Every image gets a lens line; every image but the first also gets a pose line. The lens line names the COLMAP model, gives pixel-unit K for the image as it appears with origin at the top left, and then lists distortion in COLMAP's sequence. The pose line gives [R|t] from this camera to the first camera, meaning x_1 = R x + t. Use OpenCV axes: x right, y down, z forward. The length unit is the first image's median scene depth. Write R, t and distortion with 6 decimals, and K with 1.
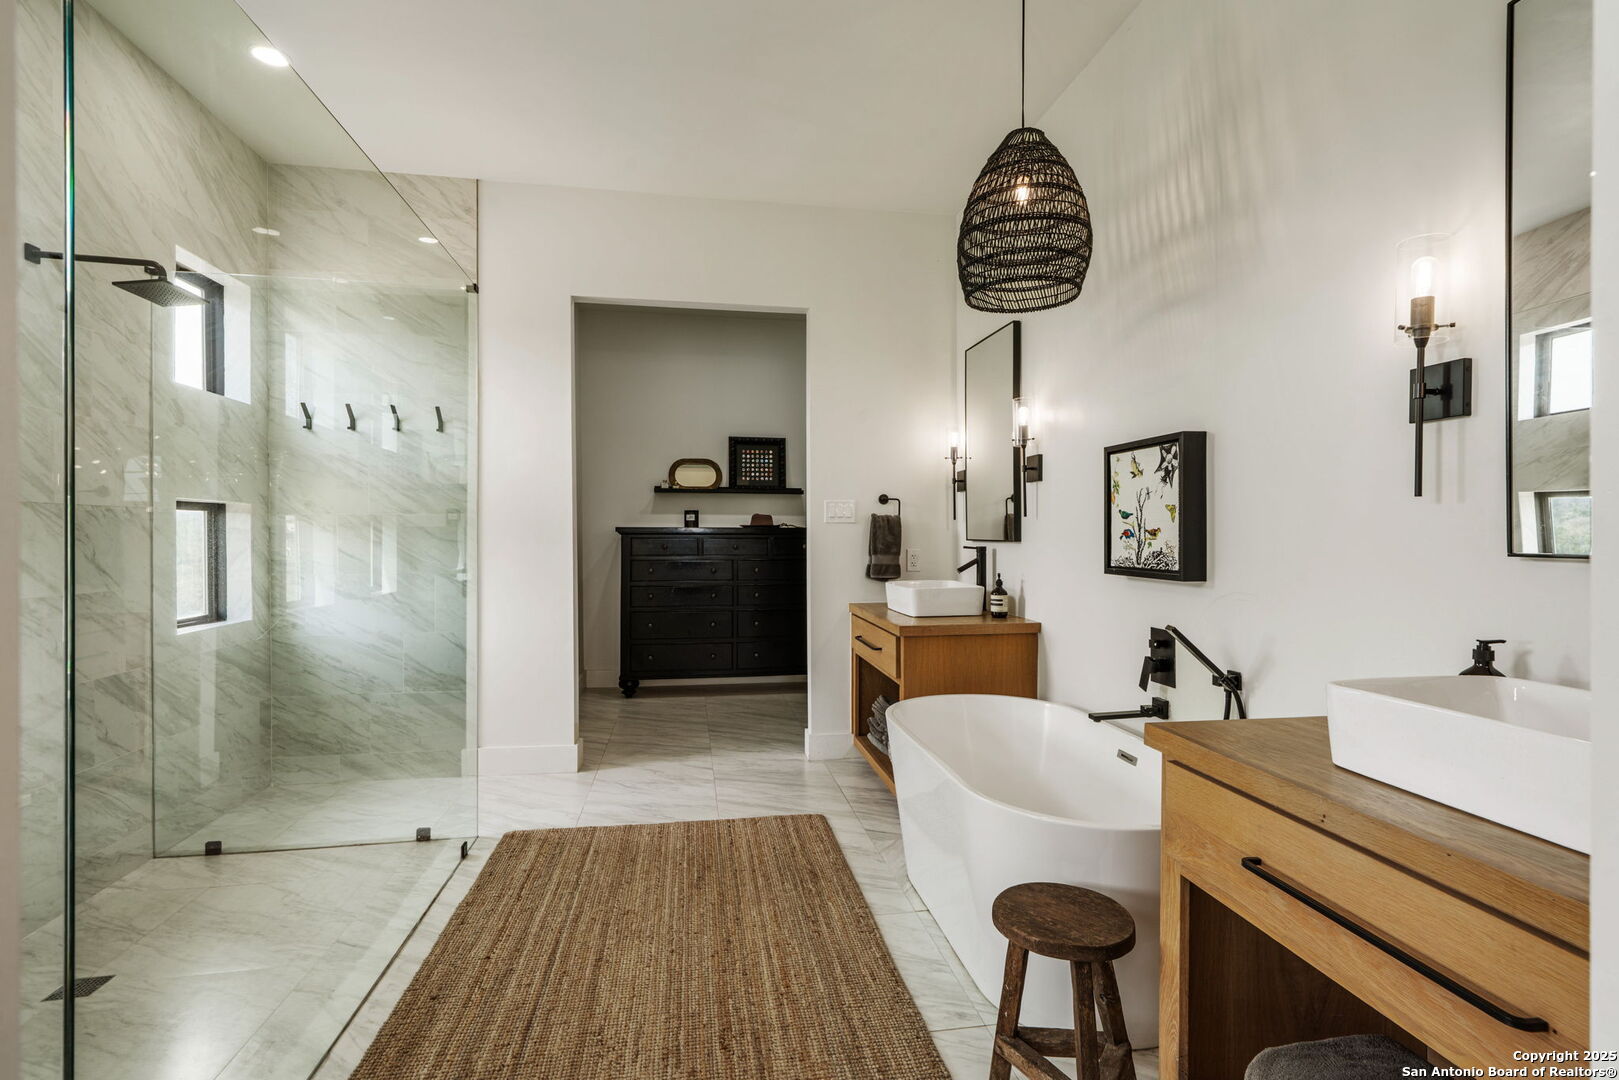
lens RADIAL K [[810.0, 0, 813.8], [0, 810.0, 535.2], [0, 0, 1]] dist [0.000242, 0.000054]
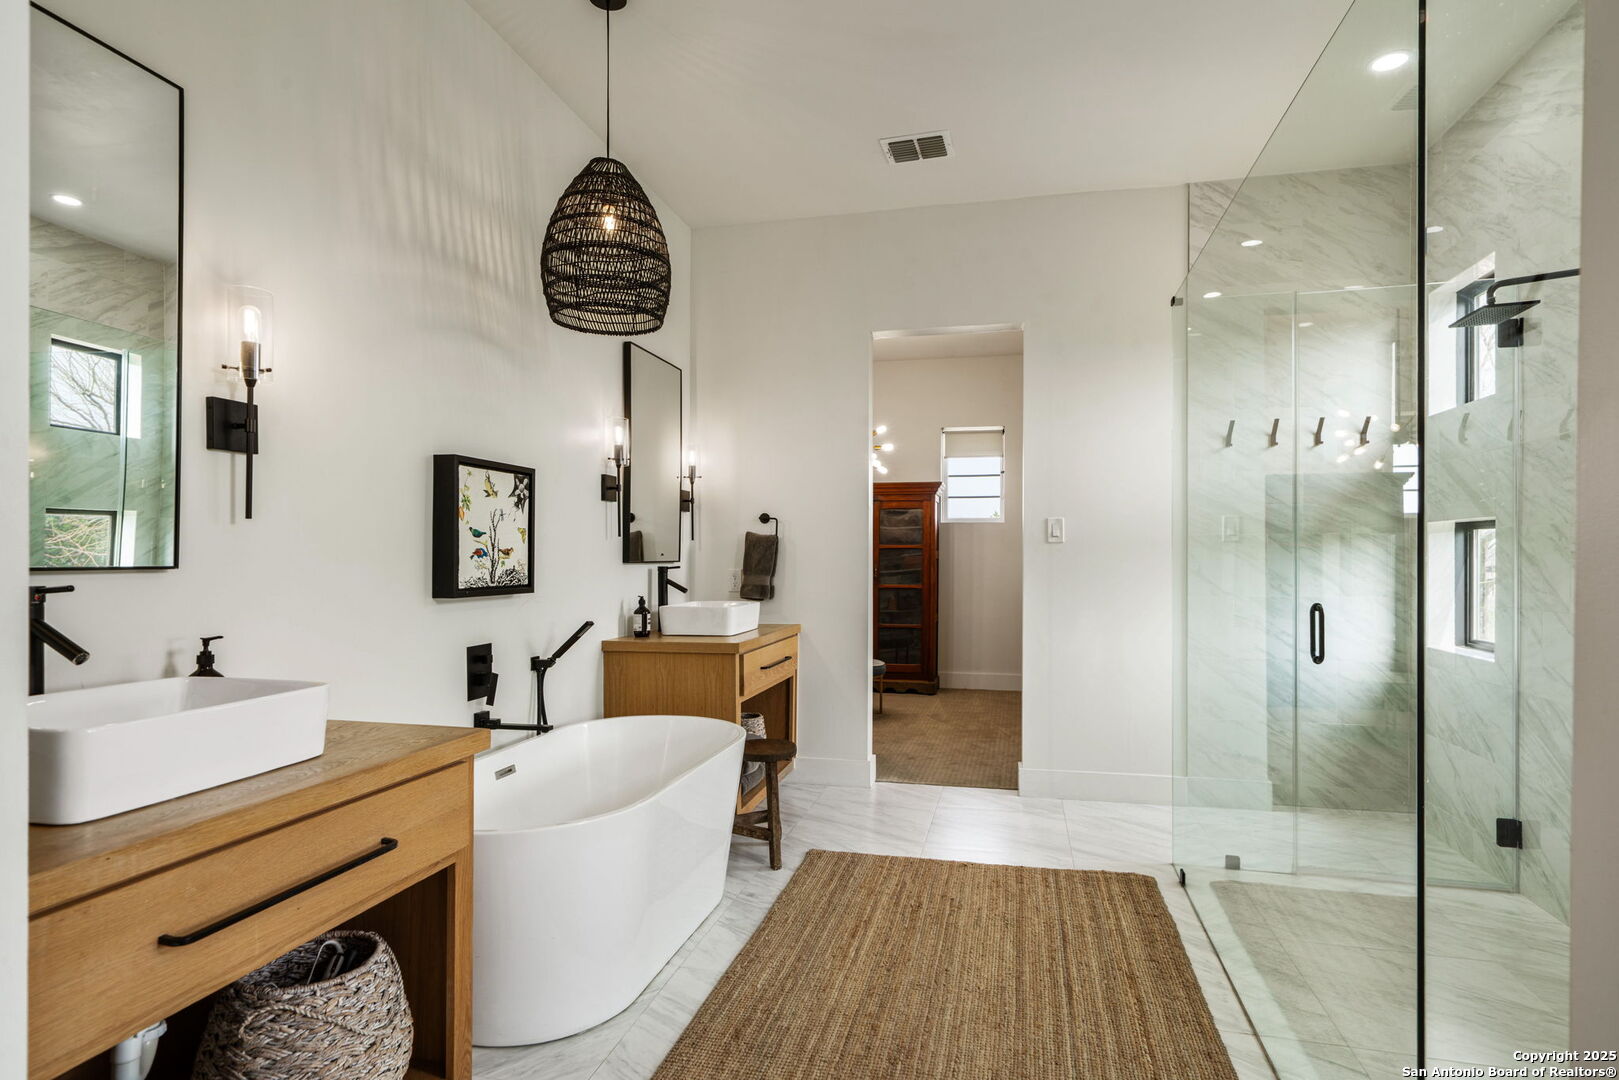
lens RADIAL K [[810.9, 0, 818.6], [0, 810.9, 554.1], [0, 0, 1]] dist [0.000900, 0.000832]
pose [[-0.924031, -0.003565, 0.382301, -0.371698], [-0.003871, 0.999993, -0.000032, -0.002006], [-0.382298, -0.001510, -0.924038, 1.803427]]
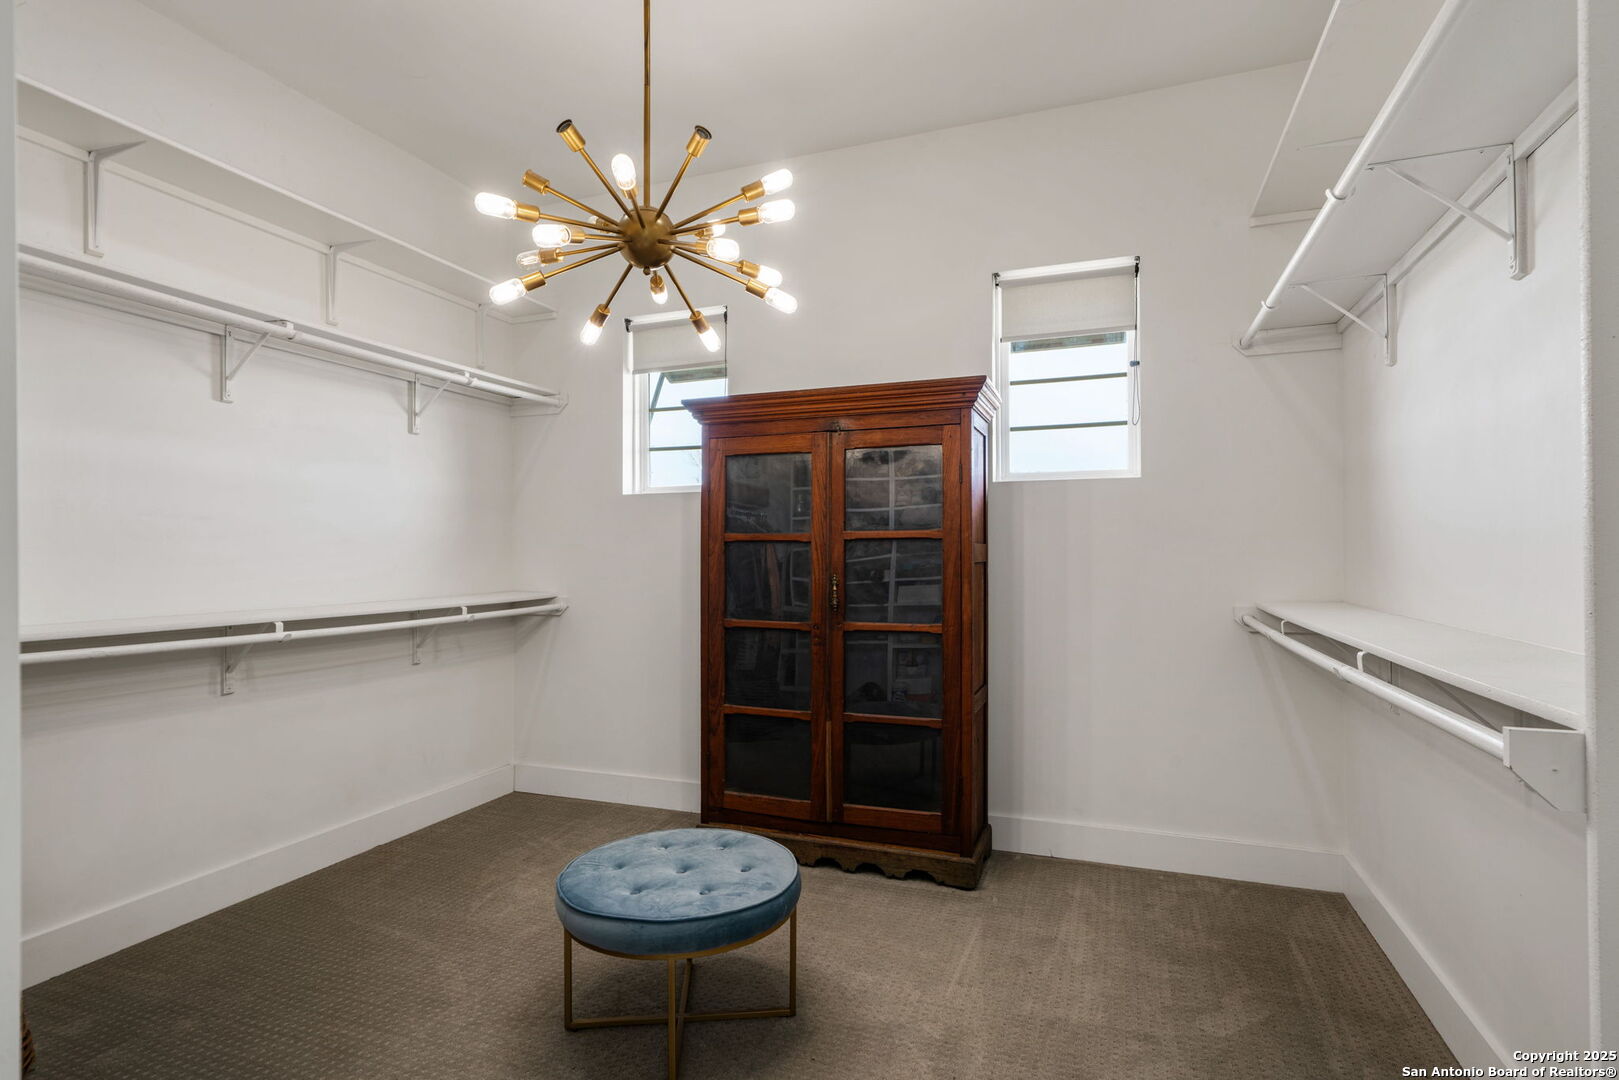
lens RADIAL K [[810.9, 0, 806.1], [0, 810.9, 543.7], [0, 0, 1]] dist [0.000900, 0.000832]
pose [[-0.866186, 0.005599, 0.499690, -0.269626], [0.001621, 0.999963, -0.008394, -0.003474], [-0.499718, -0.006460, -0.866164, 1.293861]]
